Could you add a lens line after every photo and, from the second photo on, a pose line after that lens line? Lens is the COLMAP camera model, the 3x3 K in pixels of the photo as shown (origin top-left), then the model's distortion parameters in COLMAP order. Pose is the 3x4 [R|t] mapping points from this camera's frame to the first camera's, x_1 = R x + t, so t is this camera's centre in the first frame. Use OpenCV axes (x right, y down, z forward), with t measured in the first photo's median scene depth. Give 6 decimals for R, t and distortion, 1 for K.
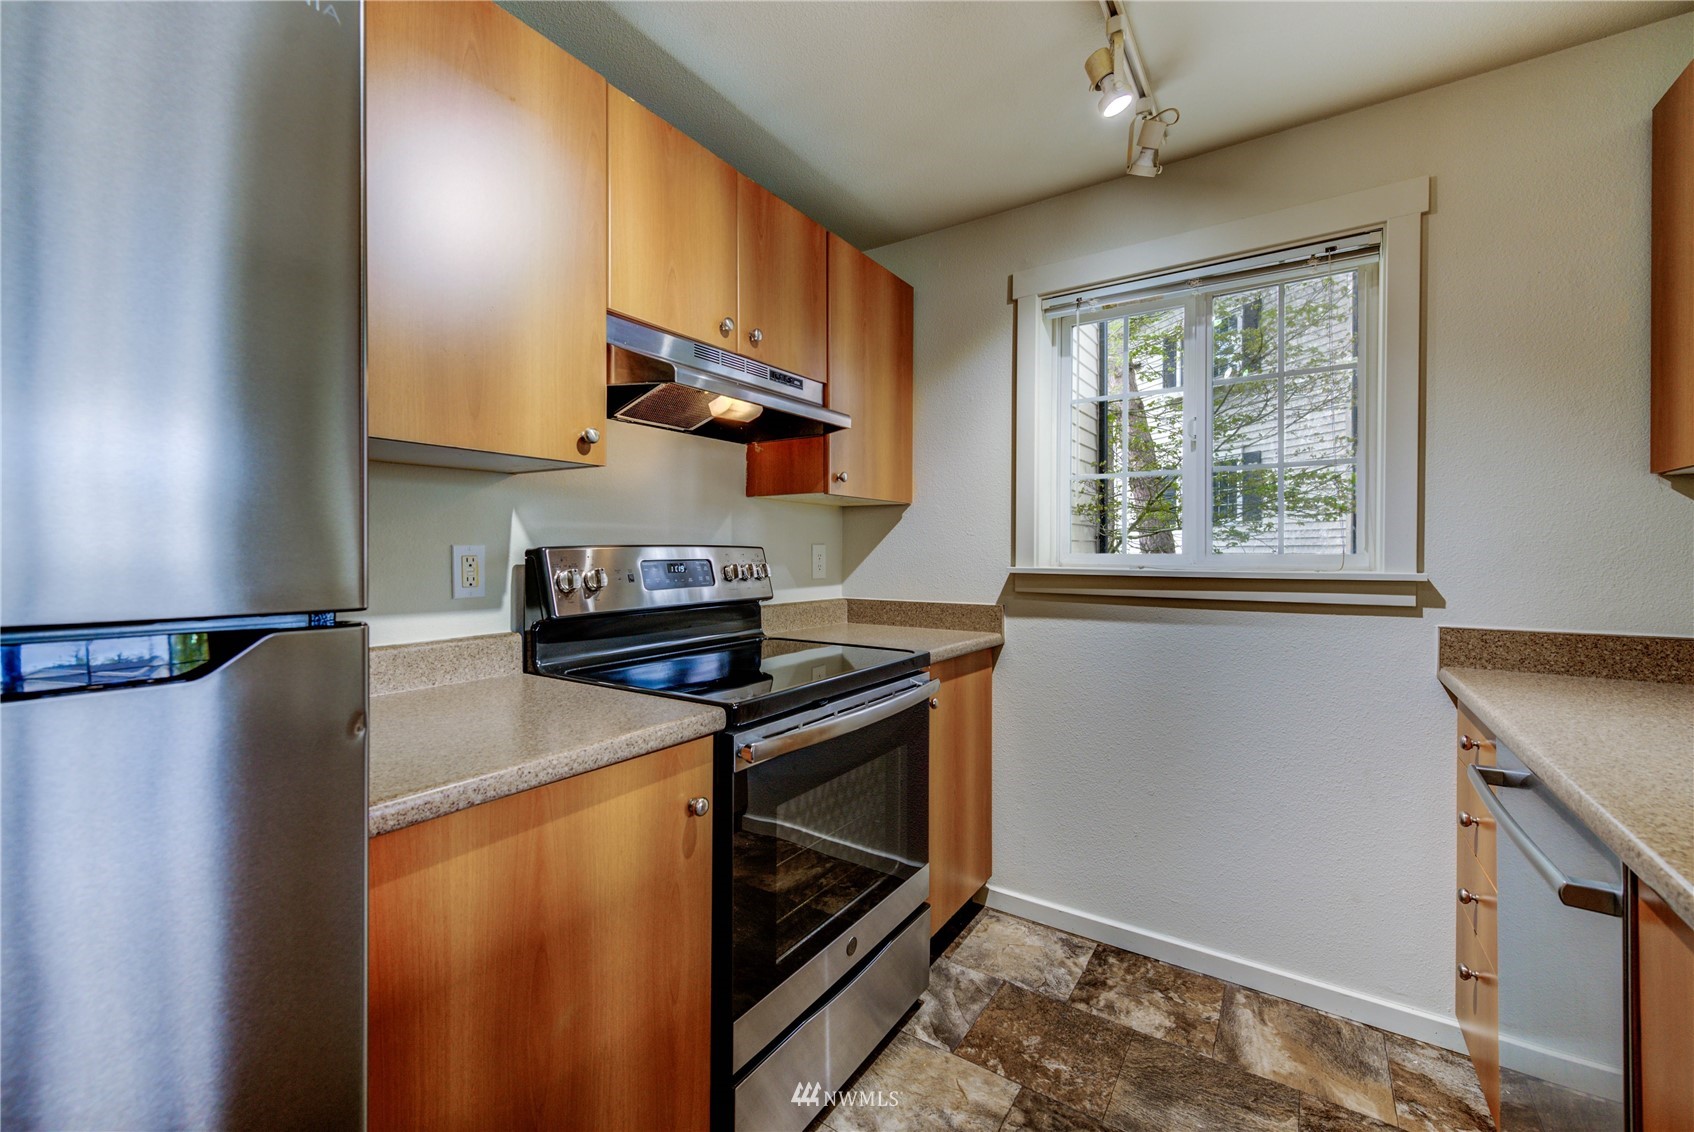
lens RADIAL K [[693.0, 0, 846.8], [0, 693.0, 558.3], [0, 0, 1]] dist [0.026751, -0.006952]
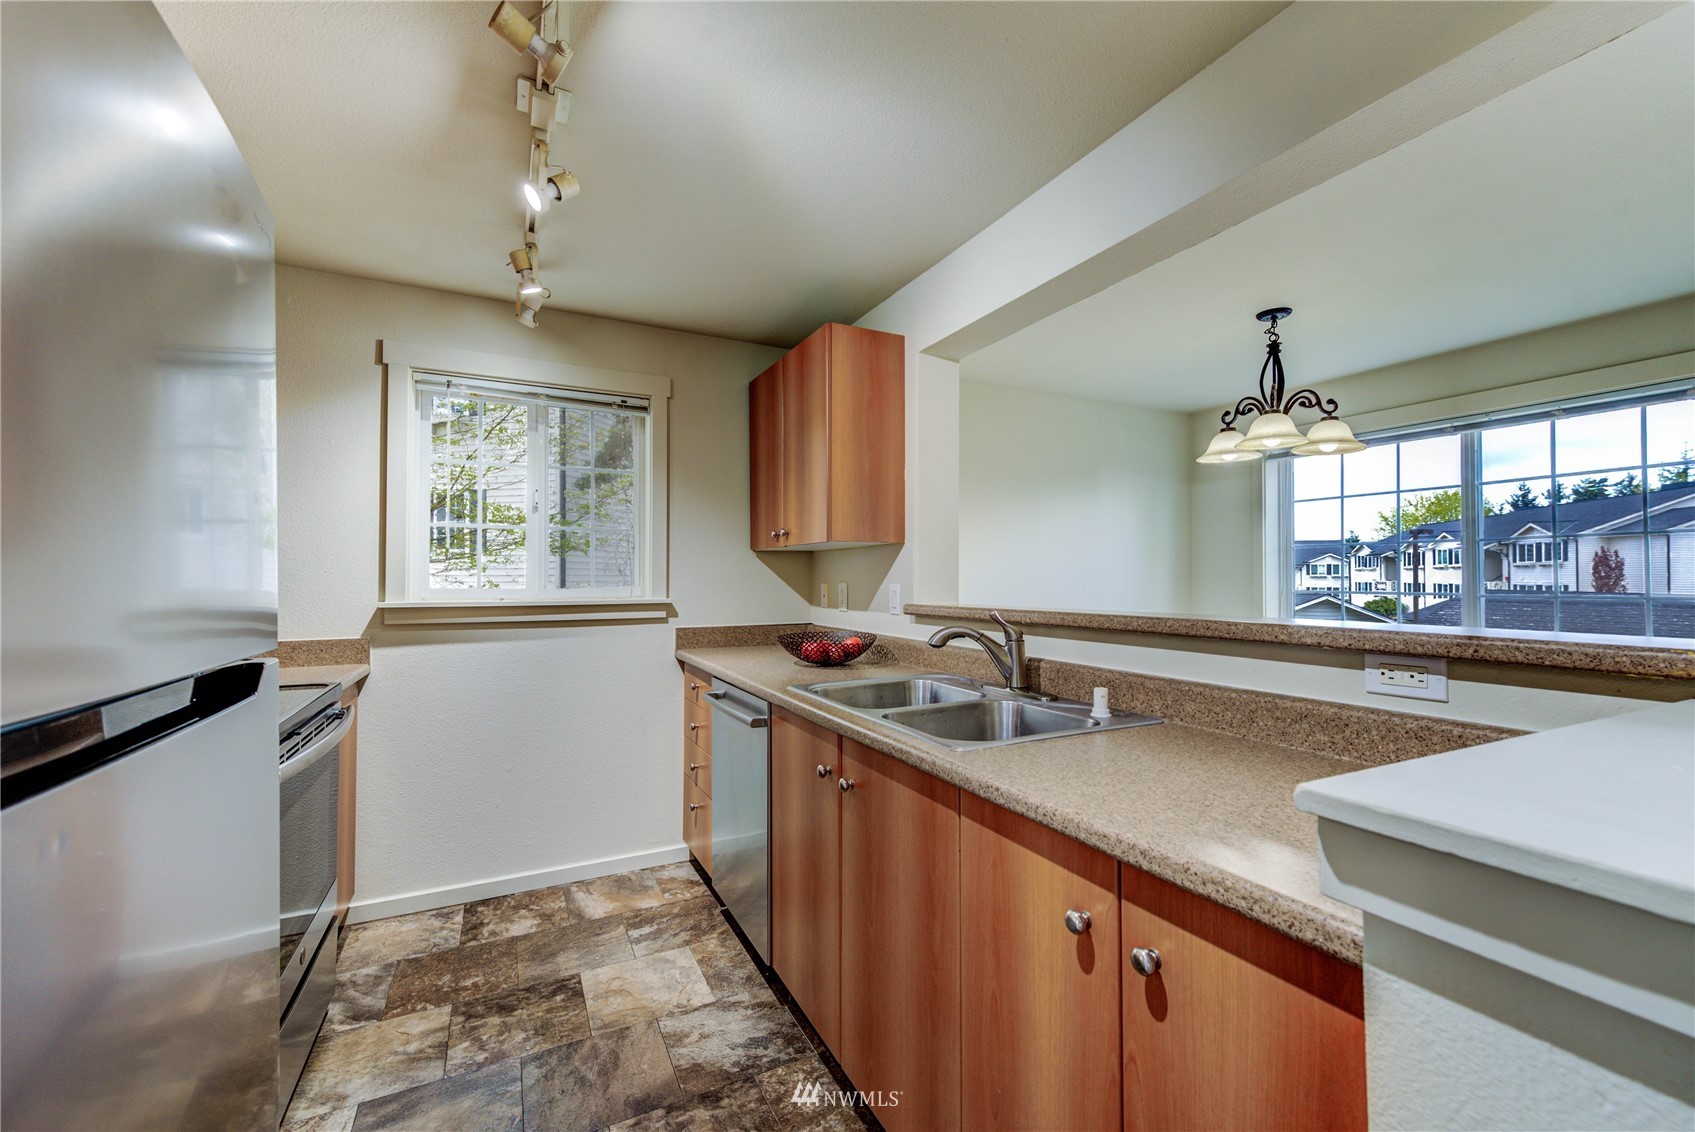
lens RADIAL K [[693.4, 0, 847.3], [0, 693.4, 558.3], [0, 0, 1]] dist [0.026751, -0.006952]
pose [[0.496728, 0.023793, 0.867580, -0.464412], [0.008809, 0.999434, -0.032453, -0.018610], [-0.867862, 0.023762, 0.496237, -0.256356]]
